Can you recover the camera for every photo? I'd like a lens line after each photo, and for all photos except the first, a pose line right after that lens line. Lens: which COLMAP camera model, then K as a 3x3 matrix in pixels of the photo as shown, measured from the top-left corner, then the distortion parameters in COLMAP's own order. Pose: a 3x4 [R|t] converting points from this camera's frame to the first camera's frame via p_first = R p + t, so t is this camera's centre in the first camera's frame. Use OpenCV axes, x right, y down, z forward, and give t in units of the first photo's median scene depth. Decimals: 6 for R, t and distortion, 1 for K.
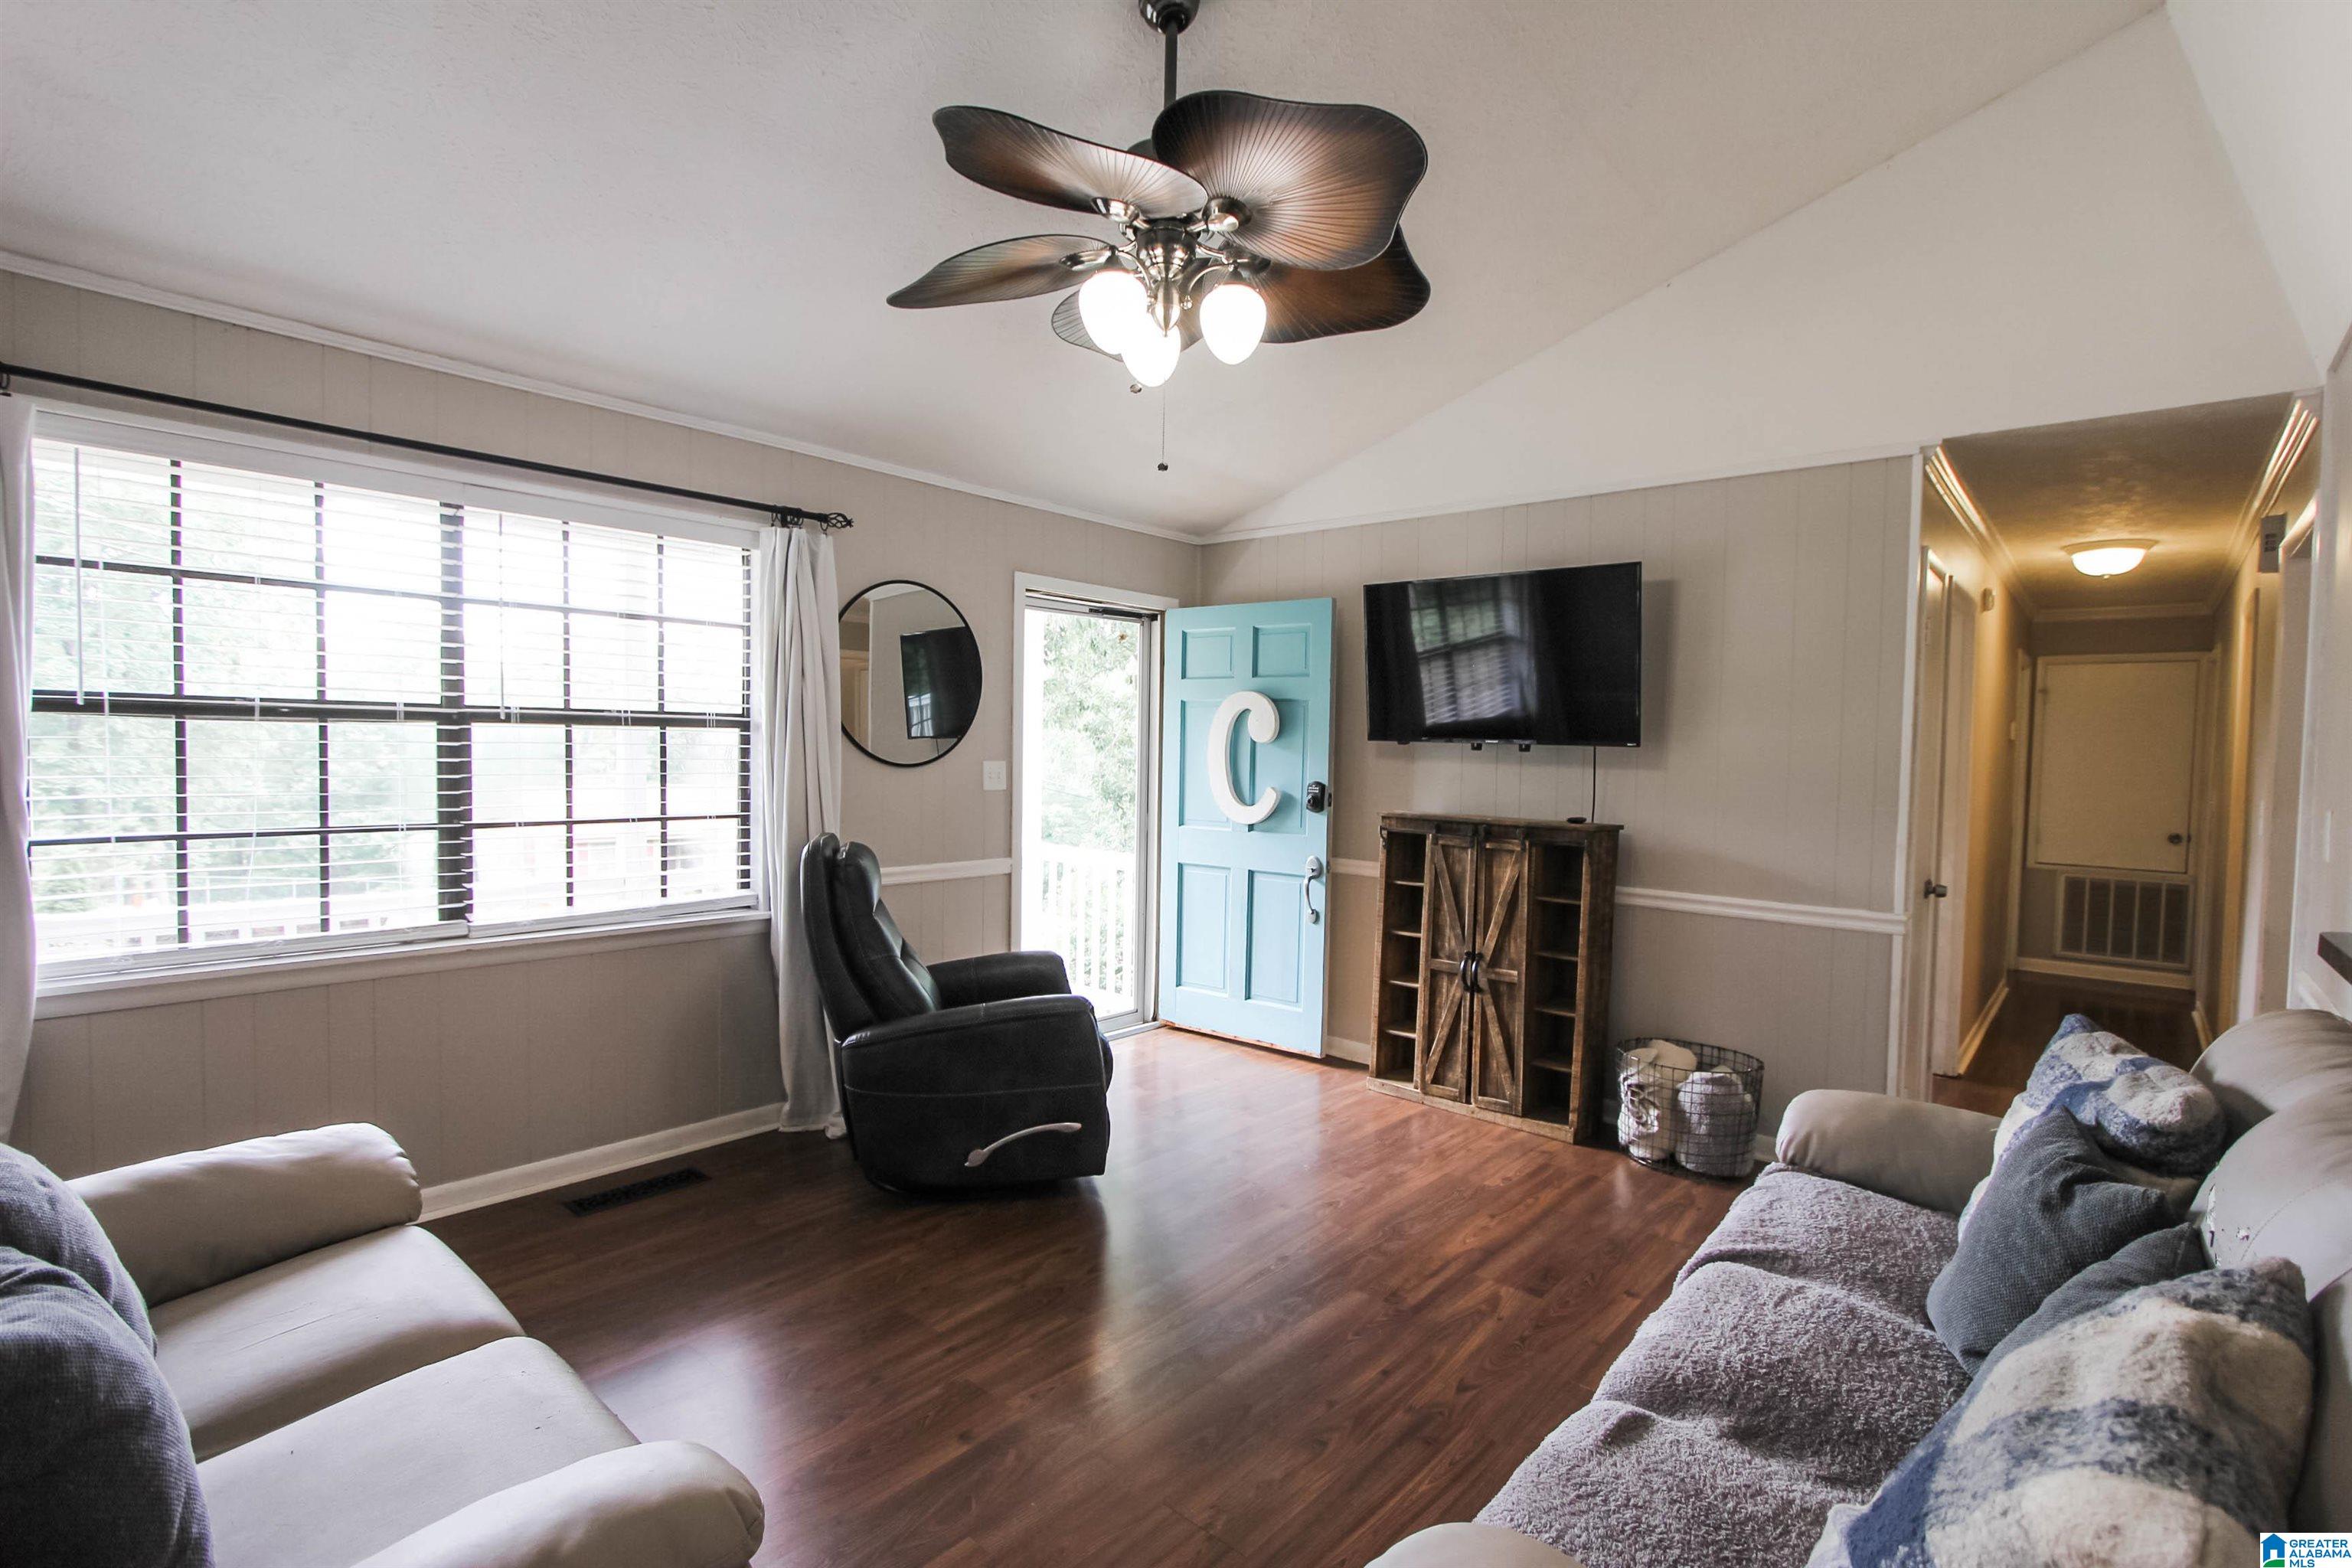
lens RADIAL K [[1100.2, 0, 1175.3], [0, 1100.2, 791.5], [0, 0, 1]] dist [0.000577, 0.000836]
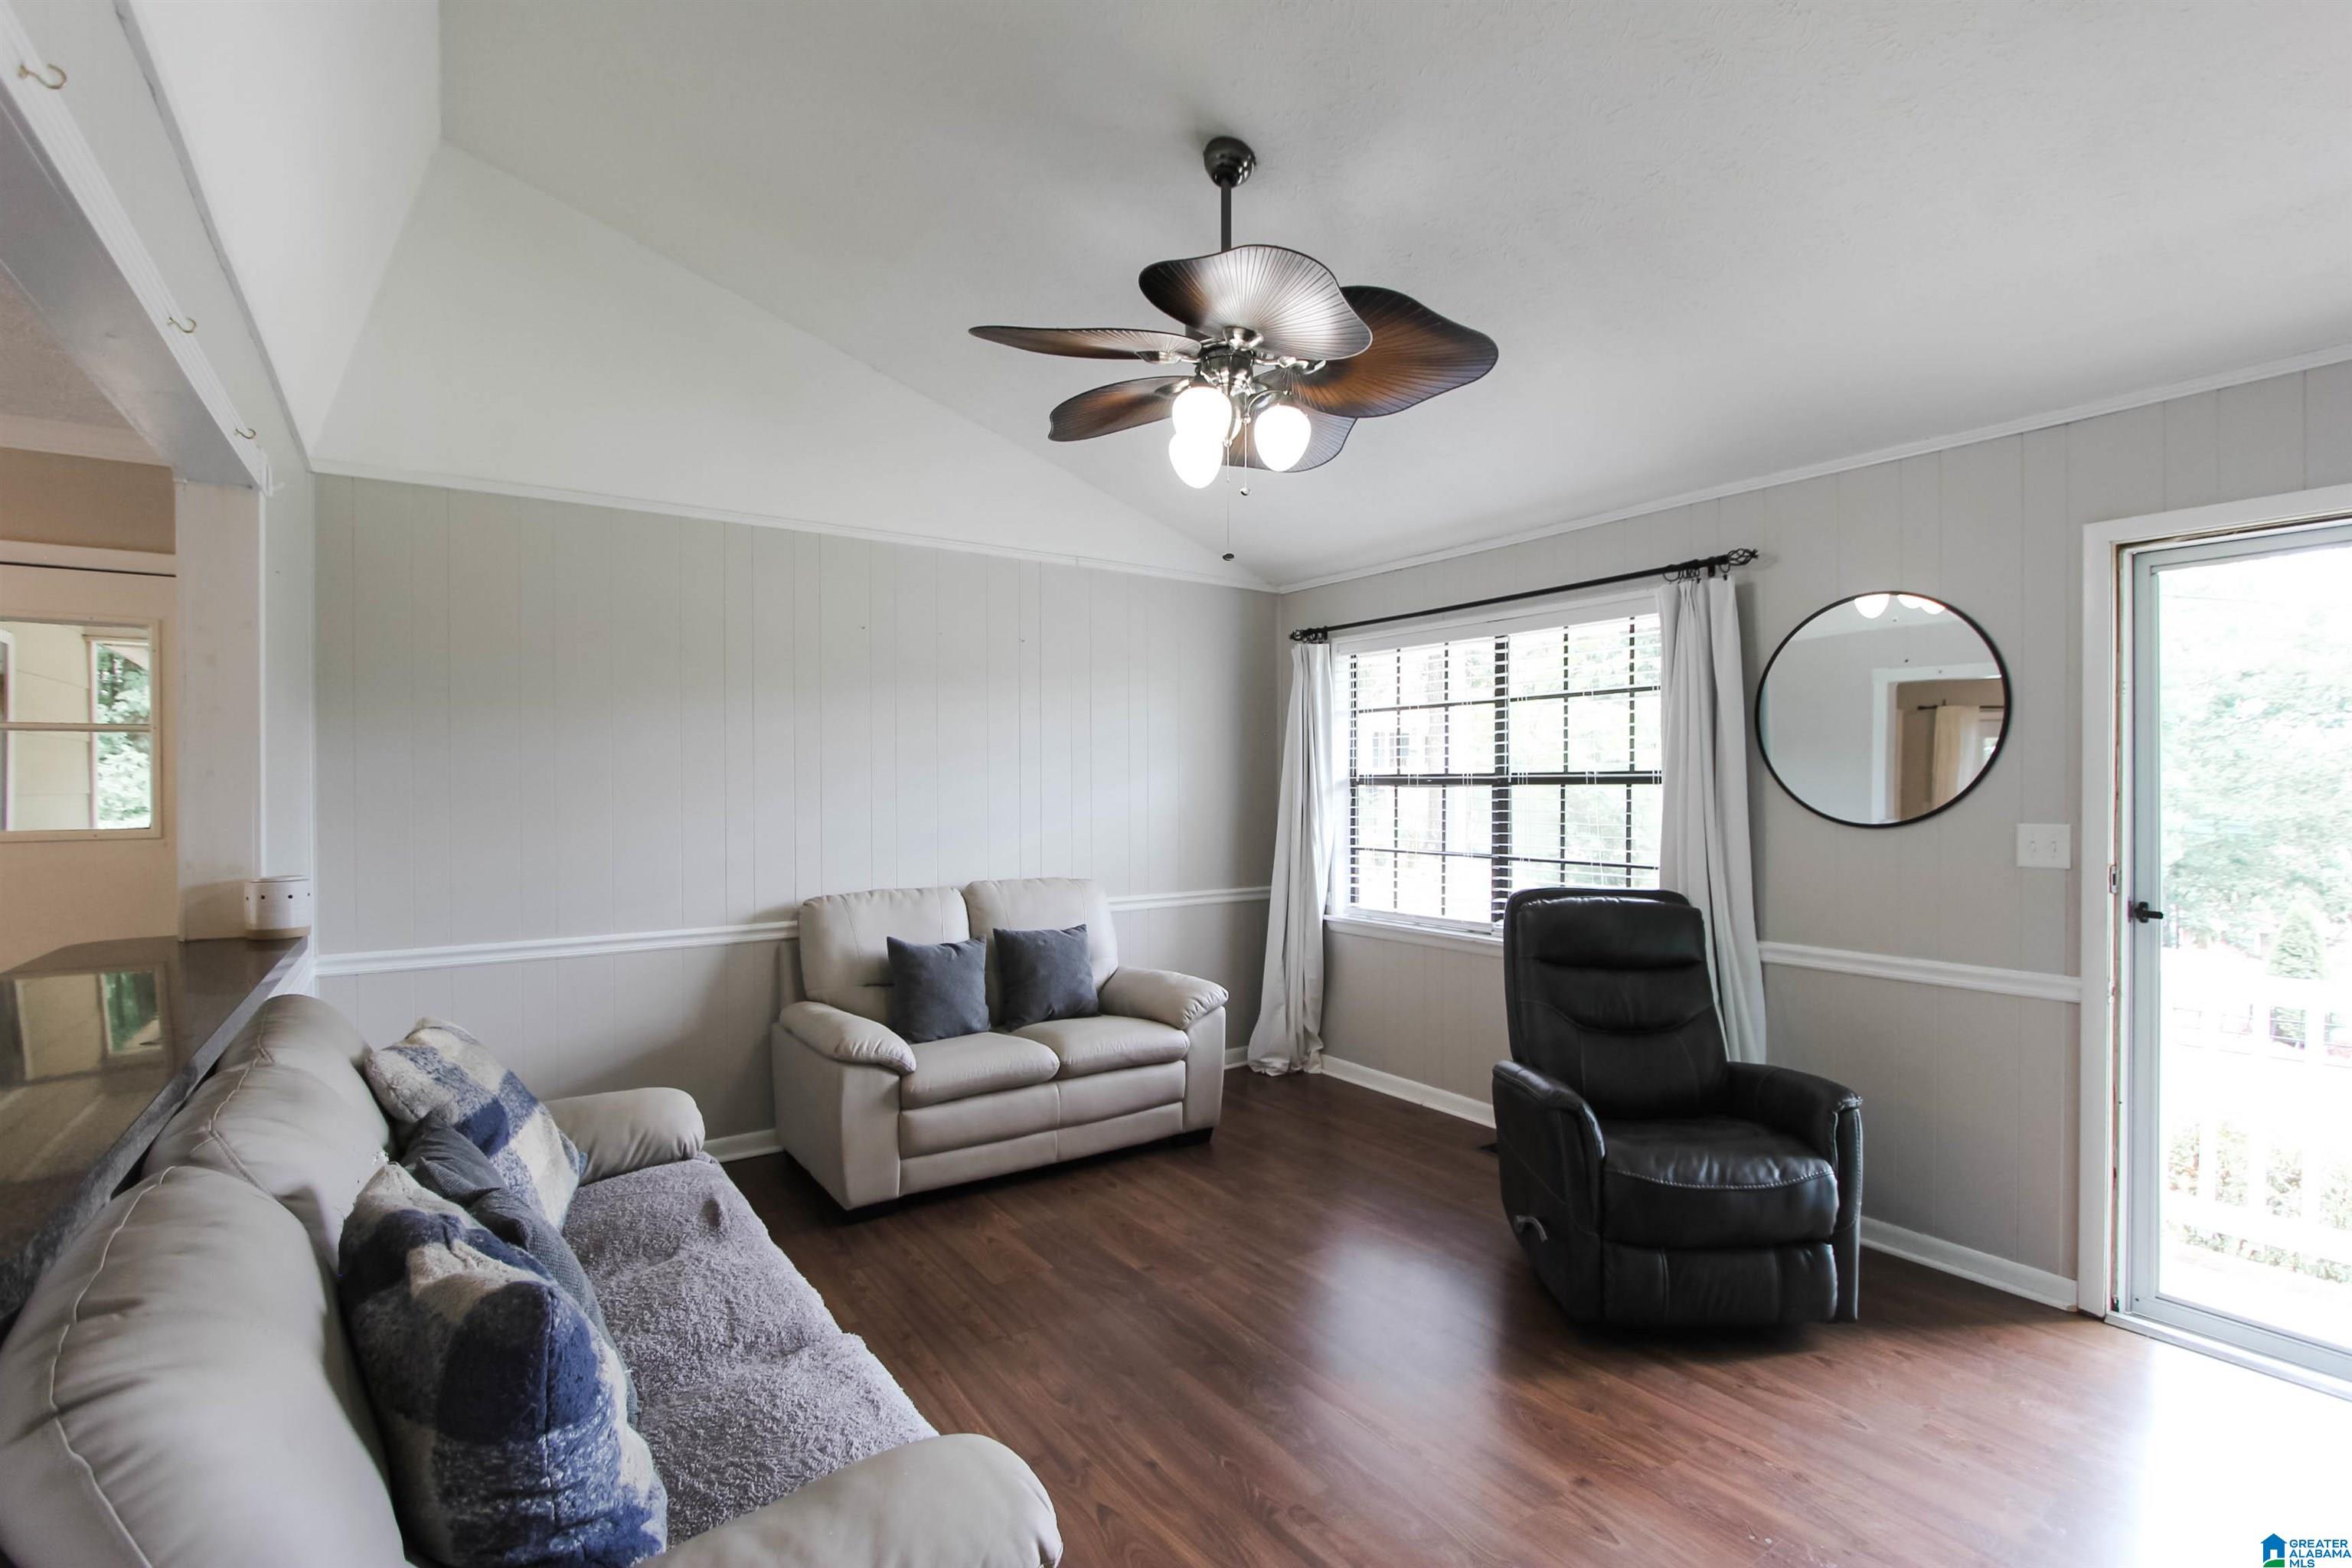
lens RADIAL K [[1085.6, 0, 1174.9], [0, 1085.6, 786.7], [0, 0, 1]] dist [-0.015598, 0.000828]
pose [[-0.243620, -0.020232, -0.969660, 0.824327], [-0.047853, 0.998815, -0.008818, -0.027507], [0.968690, 0.044252, -0.244299, 0.927425]]
